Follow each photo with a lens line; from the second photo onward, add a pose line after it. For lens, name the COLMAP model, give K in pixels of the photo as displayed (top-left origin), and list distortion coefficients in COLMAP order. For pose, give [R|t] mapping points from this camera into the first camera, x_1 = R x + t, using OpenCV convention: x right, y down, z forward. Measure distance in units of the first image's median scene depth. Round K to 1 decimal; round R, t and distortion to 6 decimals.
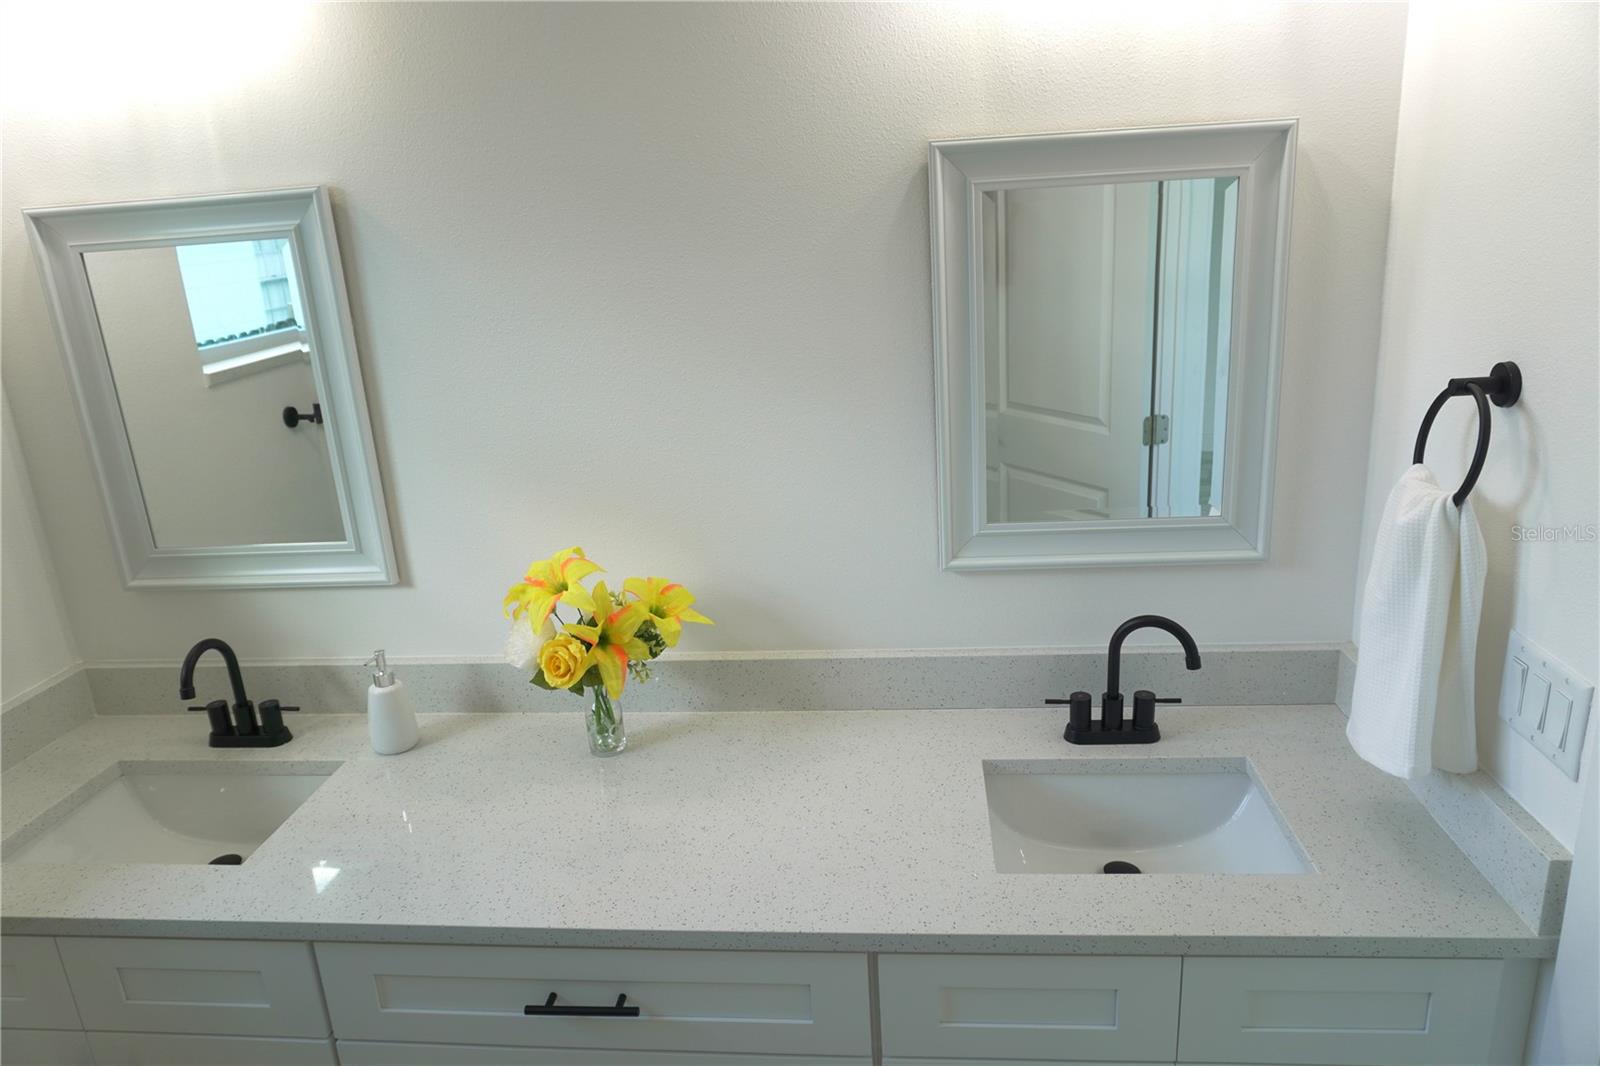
lens RADIAL K [[1073.1, 0, 794.9], [0, 1073.1, 527.1], [0, 0, 1]] dist [-0.048784, 0.039607]
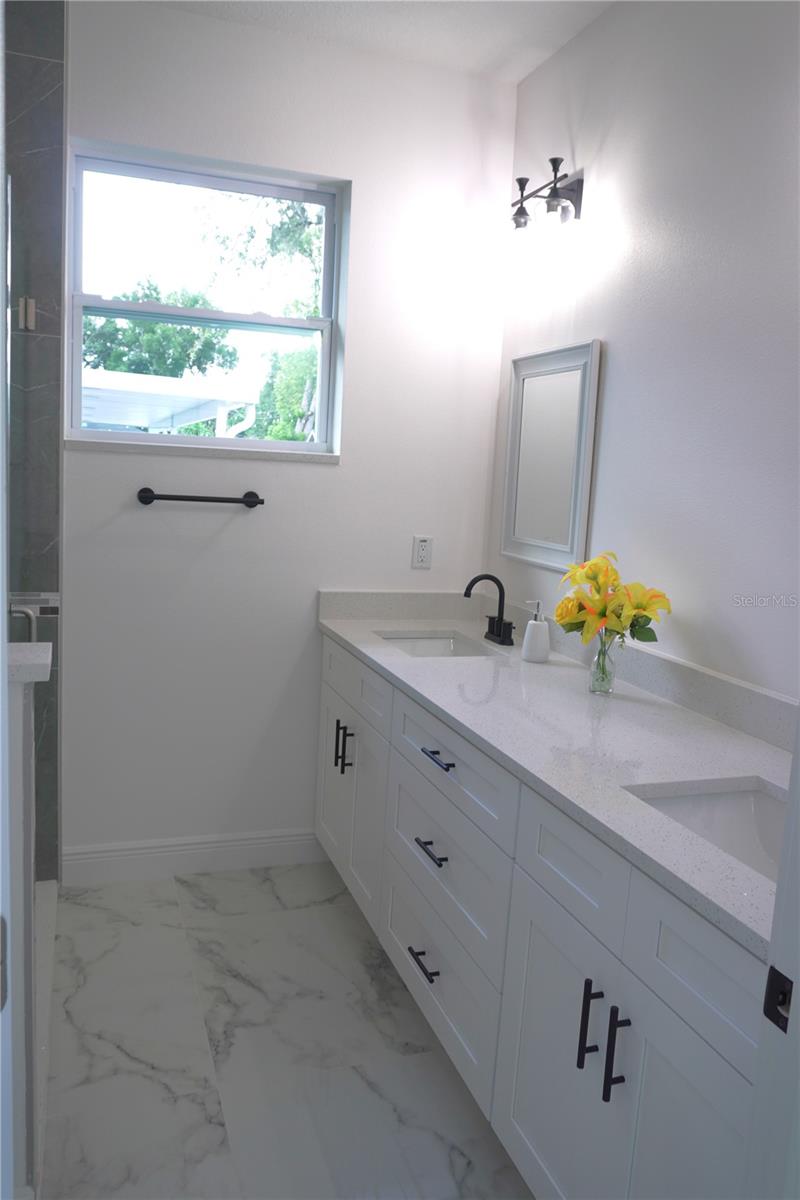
lens RADIAL K [[897.3, 0, 400.0], [0, 897.3, 600.0], [0, 0, 1]] dist [-0.041897, 0.039335]
pose [[0.417139, 0.214604, -0.883142, 0.834939], [-0.342403, 0.937231, 0.066019, 0.104305], [0.841876, 0.274851, 0.464436, 0.149583]]
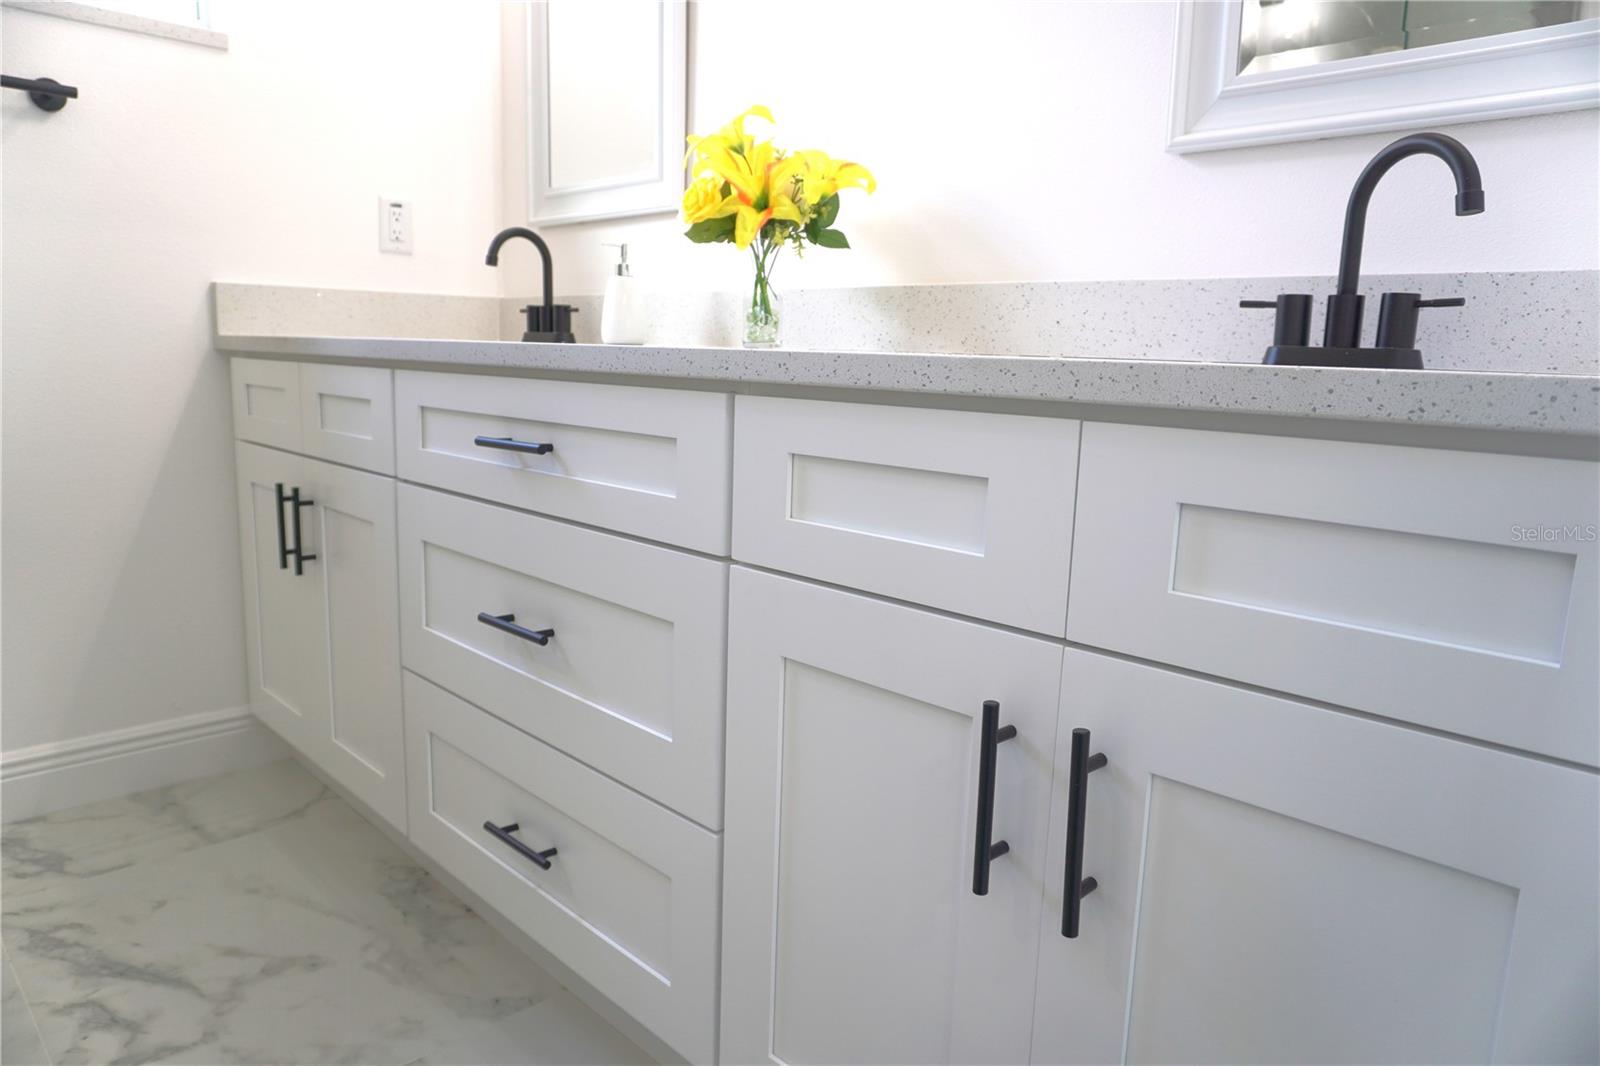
lens RADIAL K [[1073.1, 0, 794.9], [0, 1073.1, 527.1], [0, 0, 1]] dist [-0.048784, 0.039607]
pose [[0.760033, 0.190703, -0.621275, 0.464783], [-0.259793, 0.965426, -0.021474, 0.386740], [0.595699, 0.177724, 0.783299, 0.349198]]
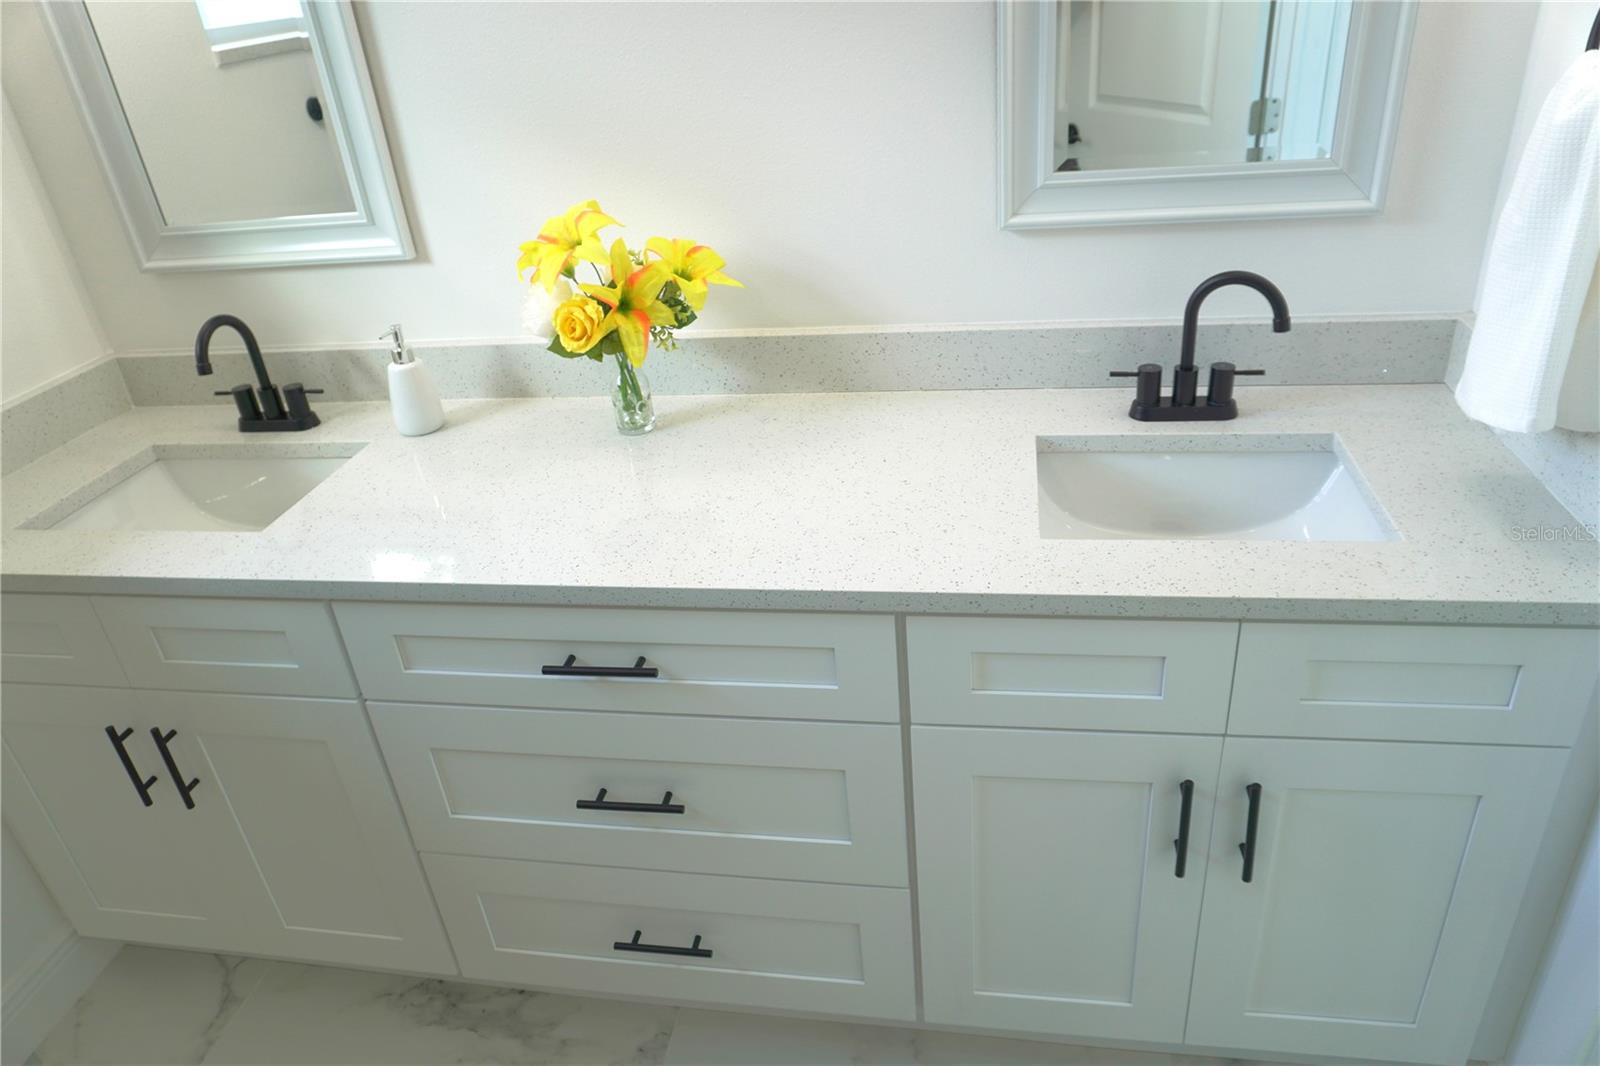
lens RADIAL K [[1073.1, 0, 794.9], [0, 1073.1, 527.1], [0, 0, 1]] dist [-0.048784, 0.039607]
pose [[0.996787, 0.012981, -0.079045, 0.042747], [0.003817, 0.977964, 0.208740, 0.101421], [0.080012, -0.208371, 0.974771, 0.074654]]
